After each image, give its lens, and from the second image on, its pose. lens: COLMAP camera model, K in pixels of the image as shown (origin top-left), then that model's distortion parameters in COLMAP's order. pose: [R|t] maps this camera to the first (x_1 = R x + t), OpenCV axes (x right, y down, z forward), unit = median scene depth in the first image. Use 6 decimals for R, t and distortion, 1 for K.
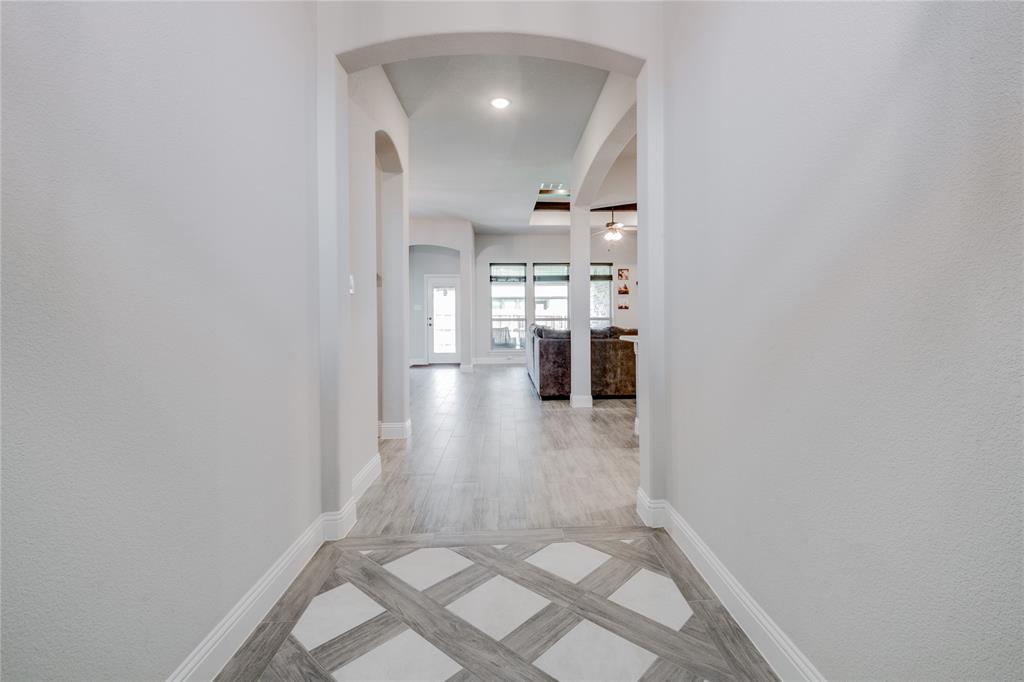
lens RADIAL K [[476.3, 0, 510.2], [0, 476.3, 311.0], [0, 0, 1]] dist [0.001598, -0.006365]
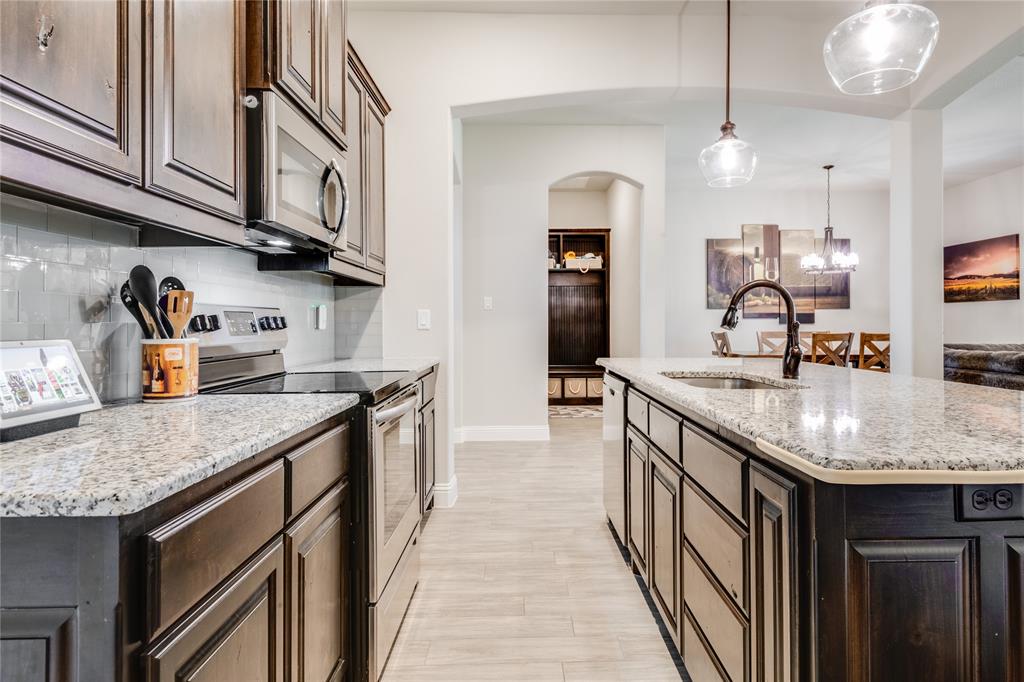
lens RADIAL K [[570.0, 0, 541.6], [0, 570.0, 319.8], [0, 0, 1]] dist [0.022014, -0.003292]
pose [[0.019049, 0.001343, -0.999818, 1.364759], [0.014972, 0.999887, 0.001628, -0.001265], [0.999706, -0.015000, 0.019027, 1.012077]]
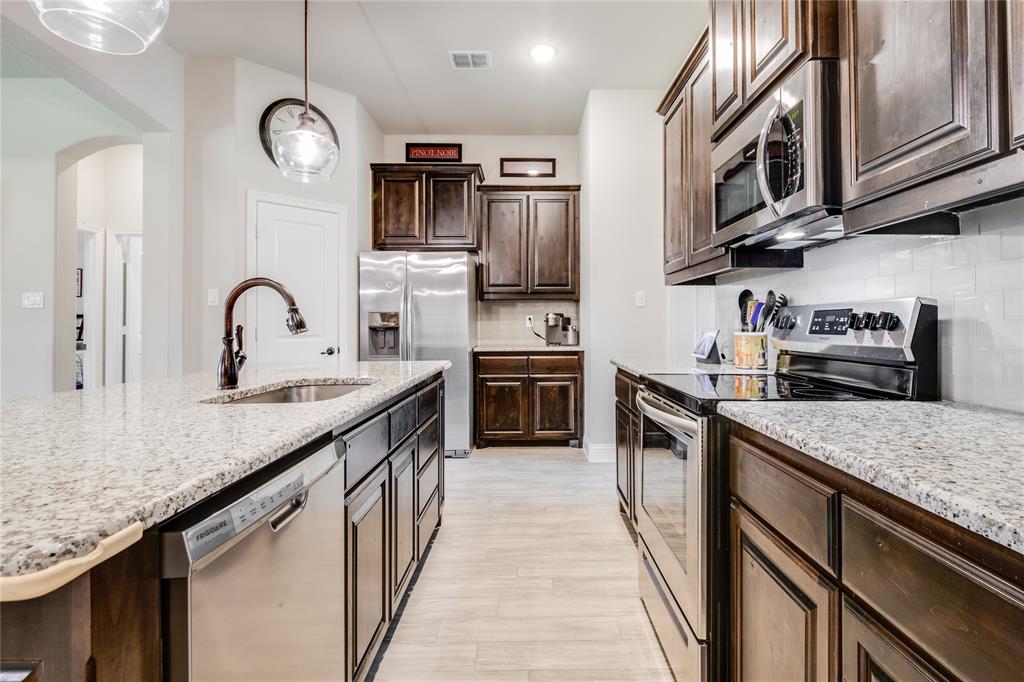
lens RADIAL K [[502.9, 0, 536.3], [0, 502.9, 329.5], [0, 0, 1]] dist [0.011472, -0.008358]
pose [[0.016083, -0.002209, 0.999868, 0.202050], [-0.006900, 0.999973, 0.002321, 0.007321], [-0.999847, -0.006937, 0.016067, 0.986061]]
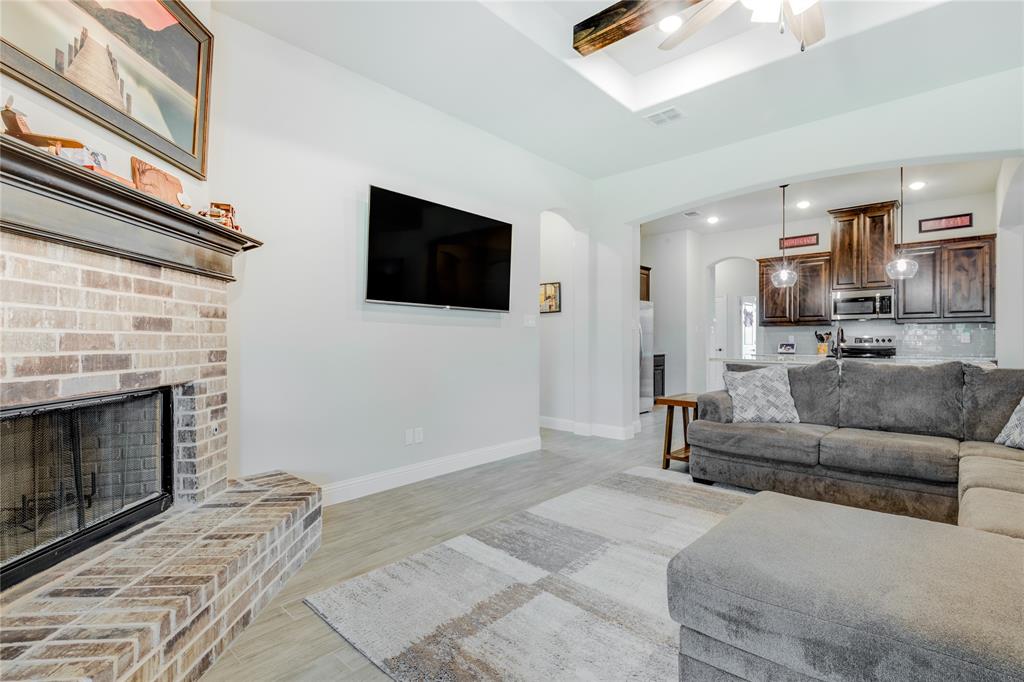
lens RADIAL K [[476.3, 0, 531.6], [0, 476.3, 337.7], [0, 0, 1]] dist [0.001598, -0.006365]
pose [[-0.739021, 0.013154, 0.673554, 0.401223], [-0.000455, 0.999799, -0.020024, 0.028956], [-0.673682, -0.015104, -0.738867, 3.210061]]
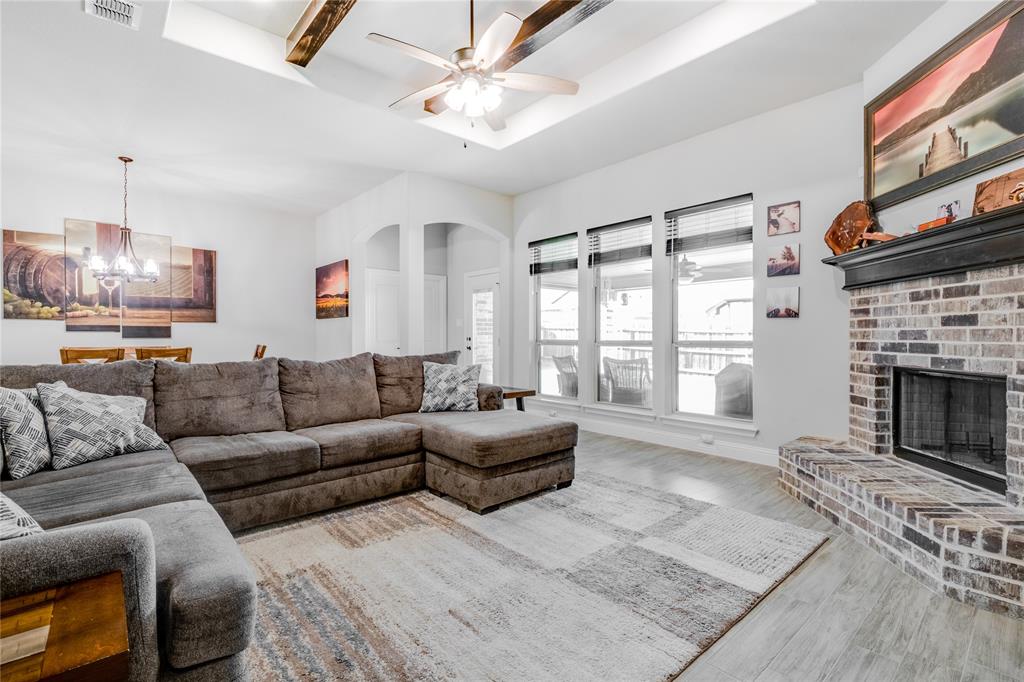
lens RADIAL K [[476.3, 0, 525.6], [0, 476.3, 339.7], [0, 0, 1]] dist [0.001598, -0.006365]
pose [[0.647158, 0.012960, -0.762246, 1.275515], [0.004604, 0.999771, 0.020907, 0.011562], [0.762342, -0.017040, 0.646950, 2.105121]]
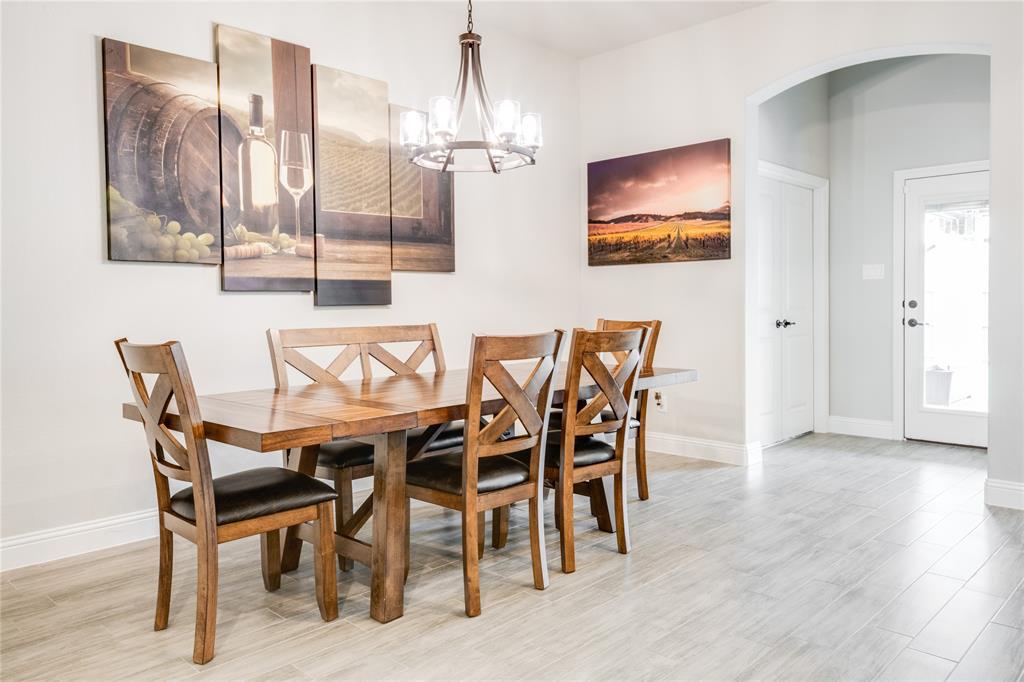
lens RADIAL K [[728.0, 0, 522.5], [0, 728.0, 324.9], [0, 0, 1]] dist [0.000406, -0.004598]
pose [[0.710235, 0.021512, -0.703636, -0.008169], [0.013362, 0.998941, 0.044027, 0.016655], [0.703838, -0.040671, 0.709195, 1.473292]]
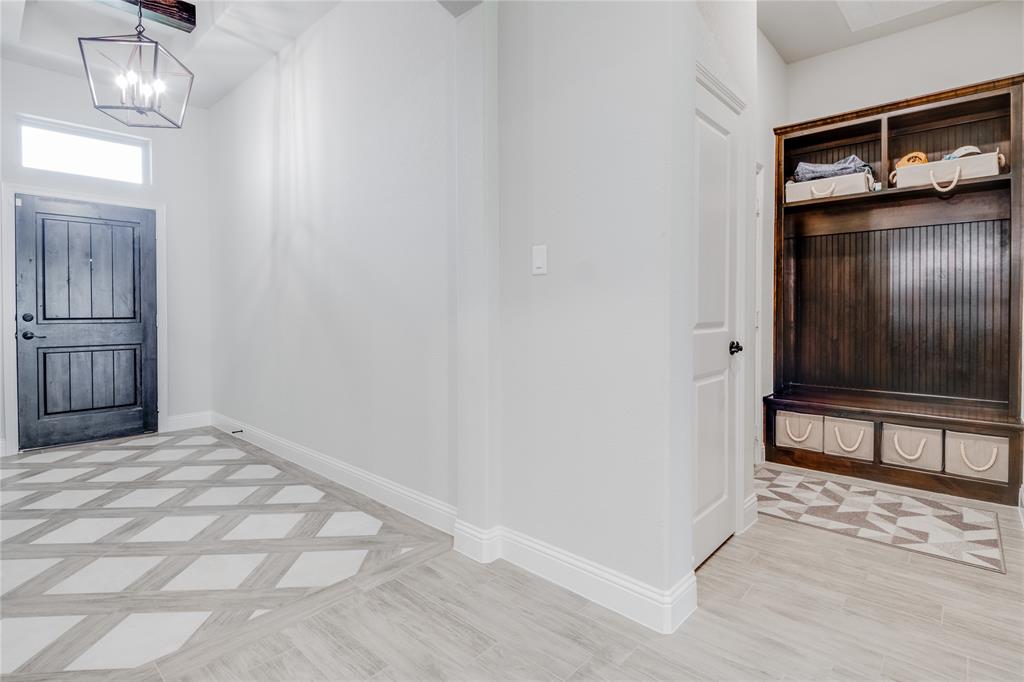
lens RADIAL K [[502.9, 0, 533.1], [0, 502.9, 315.9], [0, 0, 1]] dist [0.011472, -0.008358]
pose [[-0.675685, 0.023222, -0.736825, 0.186140], [0.018707, 0.999722, 0.014353, 0.012212], [0.736953, -0.004086, -0.675931, 1.311925]]
